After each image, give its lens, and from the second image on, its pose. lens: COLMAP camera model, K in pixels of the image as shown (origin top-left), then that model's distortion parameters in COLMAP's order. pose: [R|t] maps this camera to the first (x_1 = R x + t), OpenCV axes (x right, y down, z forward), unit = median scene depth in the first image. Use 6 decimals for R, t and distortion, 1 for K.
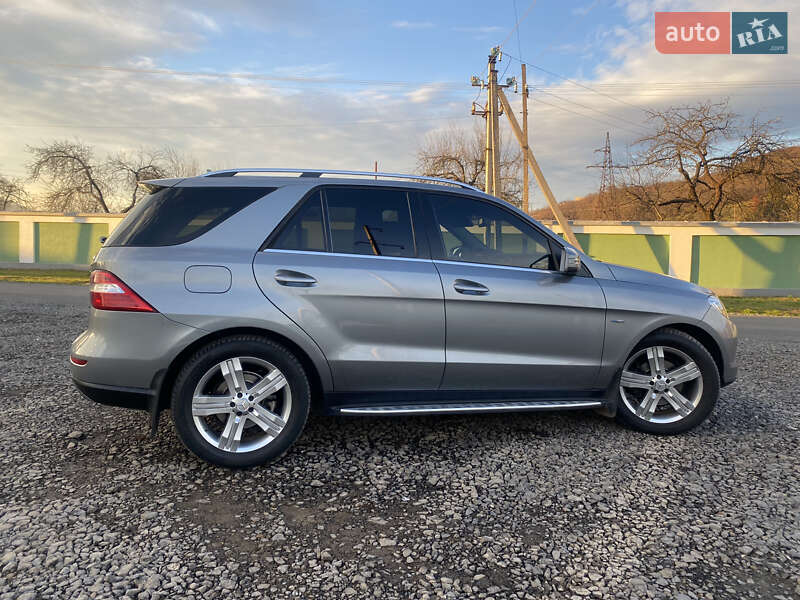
lens RADIAL K [[611.2, 0, 397.0], [0, 611.2, 279.3], [0, 0, 1]] dist [0.009751, -0.006955]
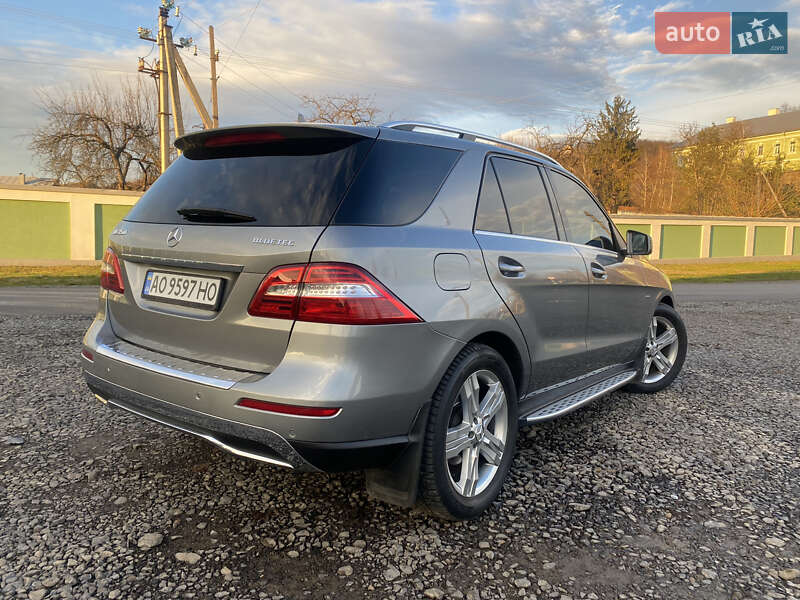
lens RADIAL K [[611.2, 0, 397.0], [0, 611.2, 279.3], [0, 0, 1]] dist [0.009751, -0.006955]
pose [[0.798756, -0.038121, 0.600446, -0.778768], [0.015366, 0.998958, 0.042980, -0.021707], [-0.601459, -0.025104, 0.798509, 0.447259]]
